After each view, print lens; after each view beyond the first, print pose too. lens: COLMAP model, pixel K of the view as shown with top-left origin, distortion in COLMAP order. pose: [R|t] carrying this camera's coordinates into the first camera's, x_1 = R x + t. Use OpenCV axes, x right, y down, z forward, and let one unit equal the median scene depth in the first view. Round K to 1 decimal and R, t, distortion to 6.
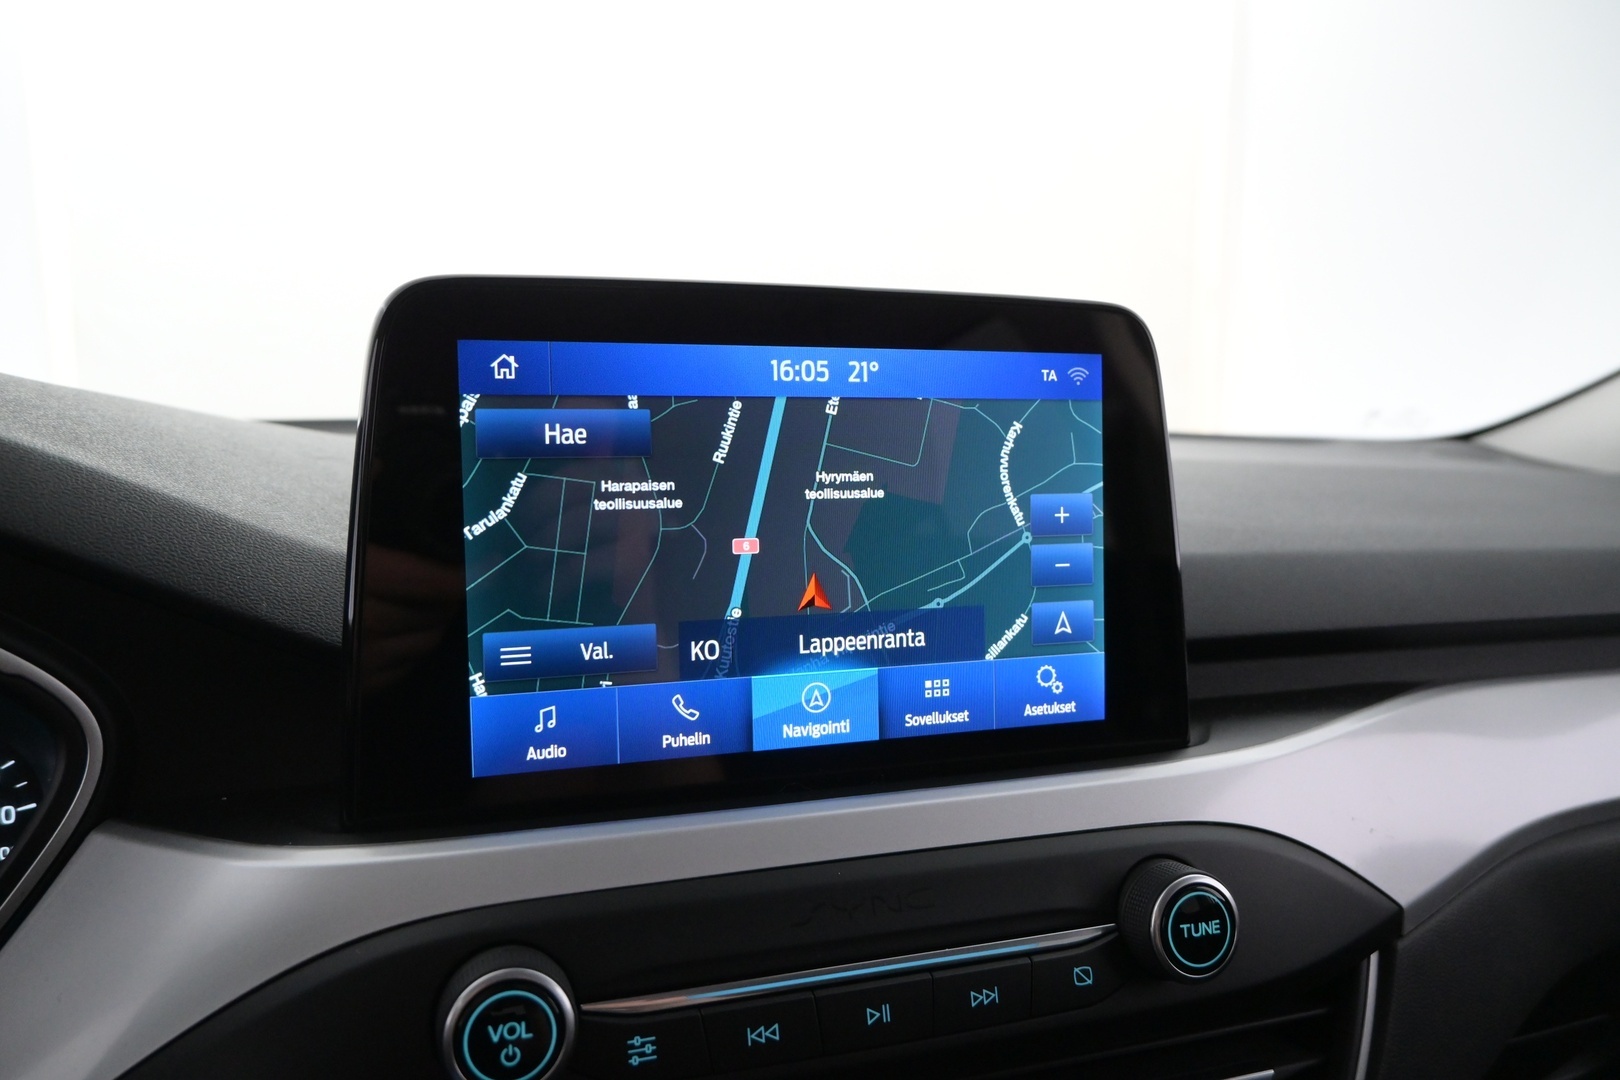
lens RADIAL K [[1120.4, 0, 815.8], [0, 1120.4, 540.9], [0, 0, 1]] dist [0.008312, 0.001839]
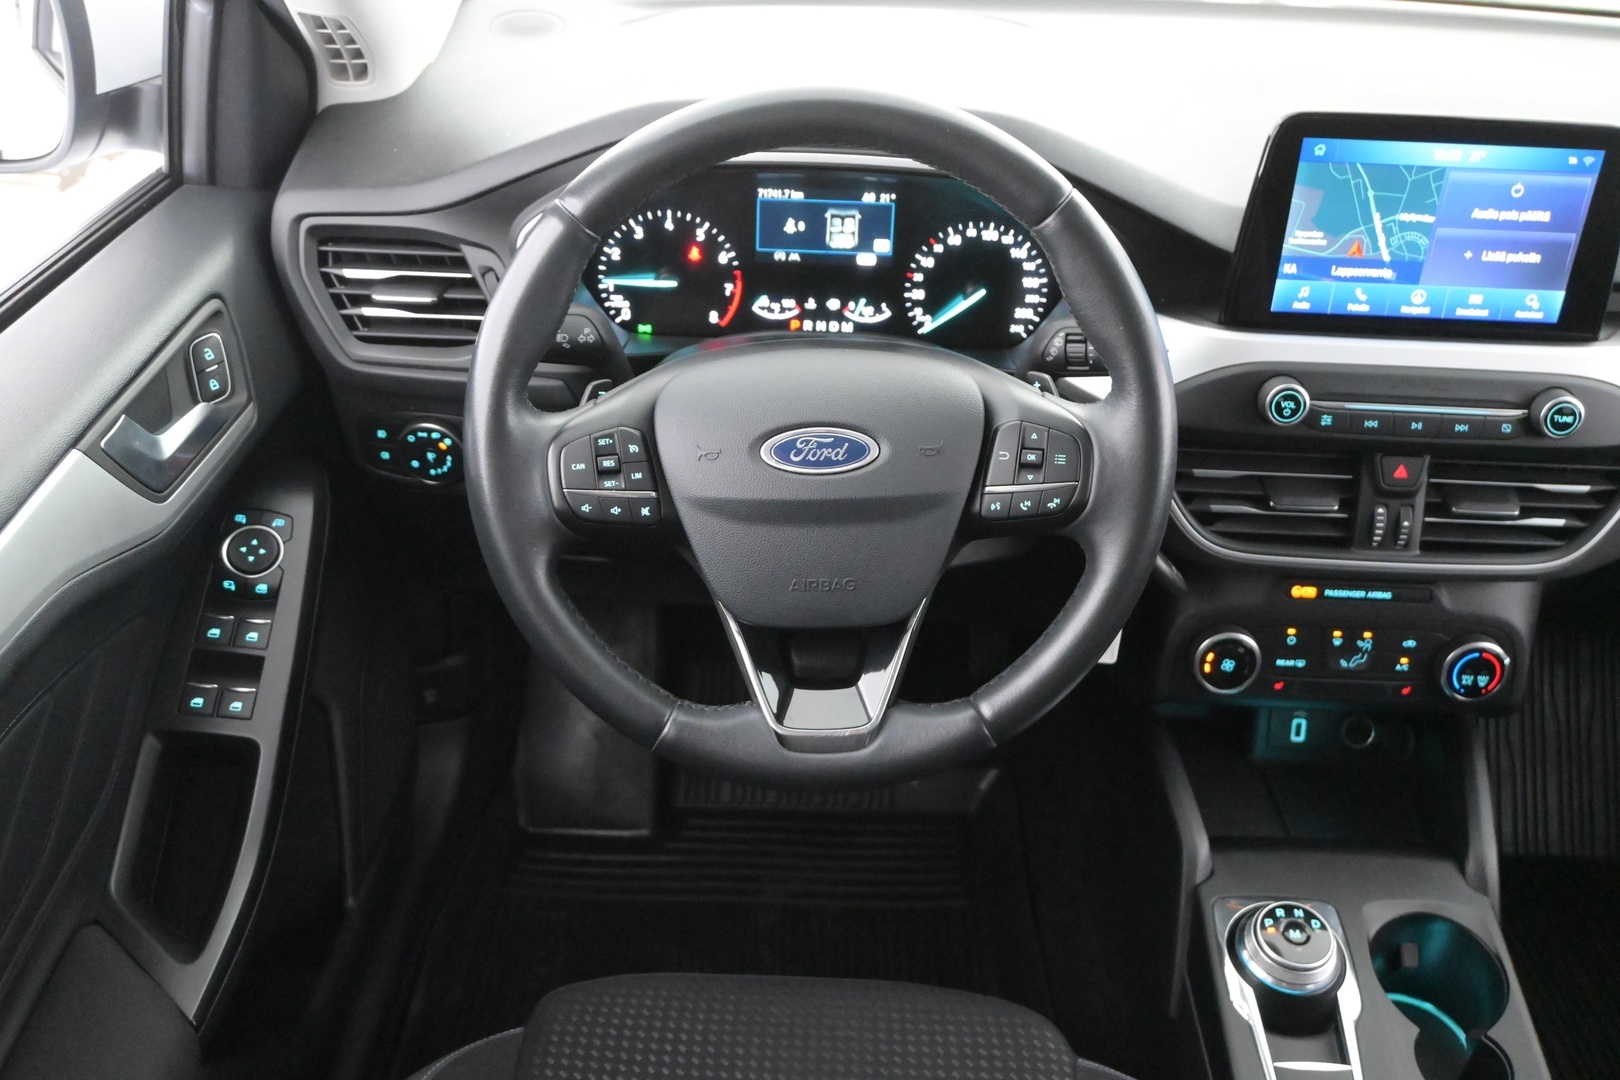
lens RADIAL K [[1564.2, 0, 815.5], [0, 1564.2, 547.2], [0, 0, 1]] dist [0.001834, 0.000000]
pose [[0.945898, 0.202191, -0.253762, -0.268423], [-0.071138, 0.892303, 0.445797, -0.794096], [0.316569, -0.403626, 0.858411, -2.510163]]
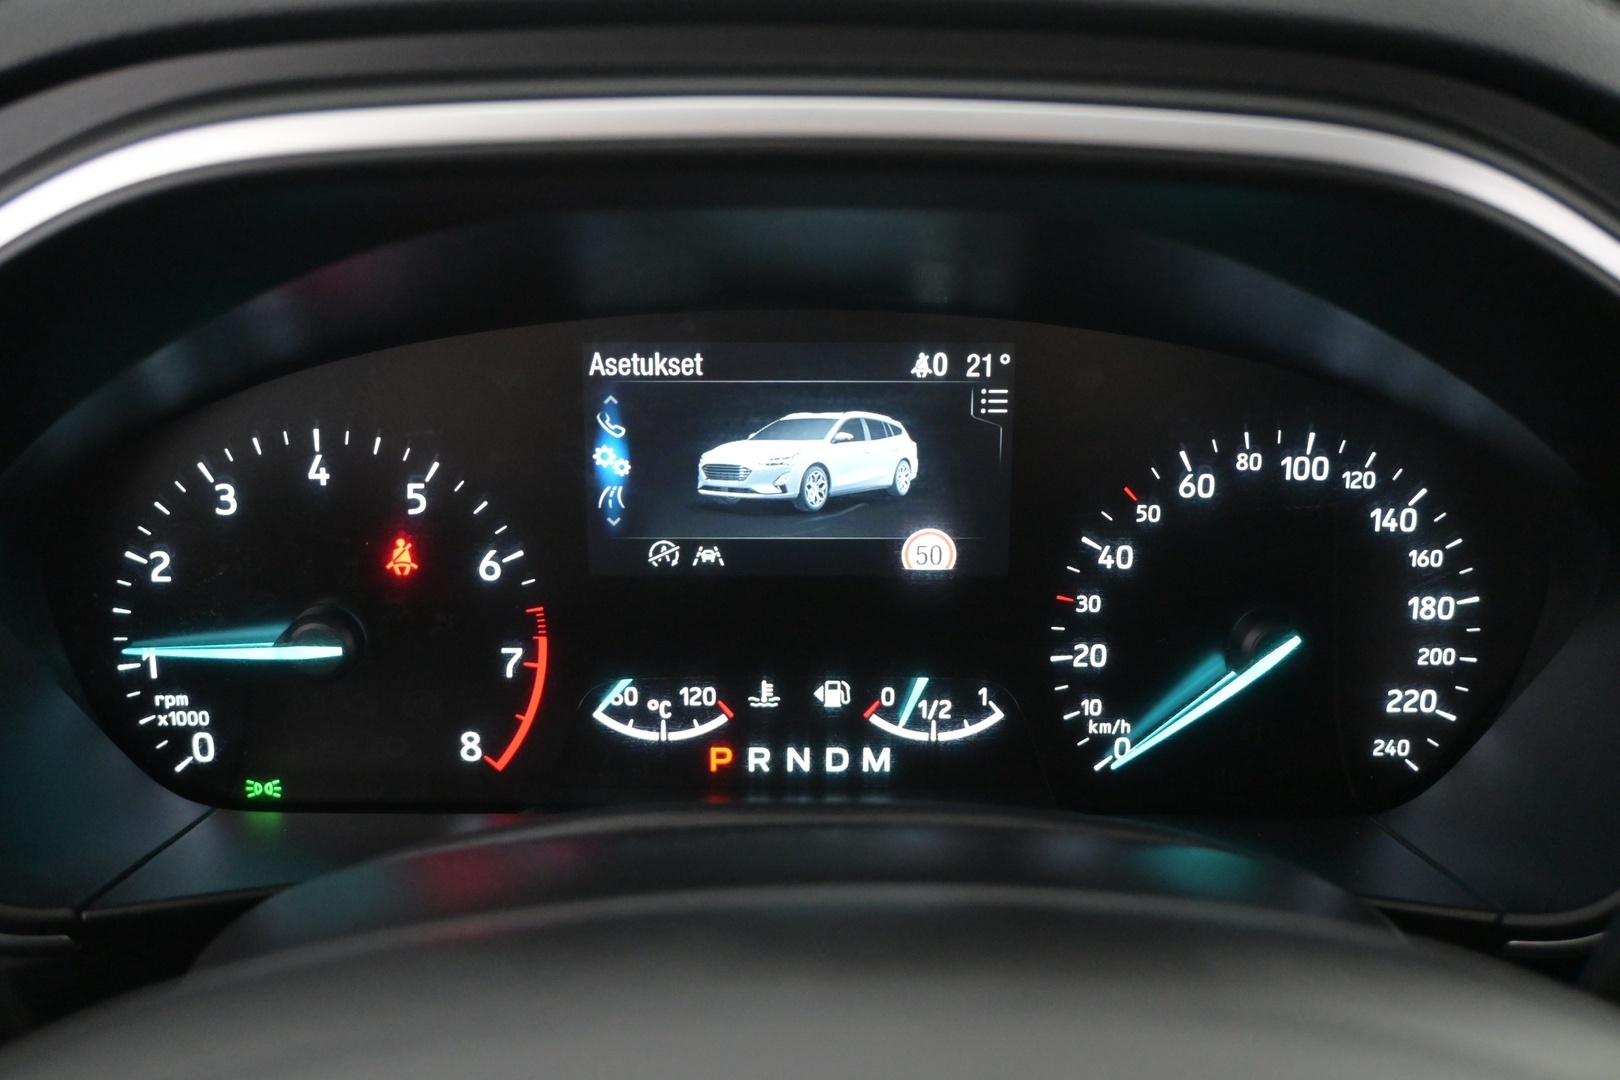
lens RADIAL K [[1749.8, 0, 795.8], [0, 1749.8, 546.1], [0, 0, 1]] dist [0.032842, 0.000000]
pose [[0.948303, 0.104342, -0.299724, -0.940473], [-0.033690, 0.972169, 0.231844, -0.059493], [0.315574, -0.209761, 0.925426, -0.247017]]
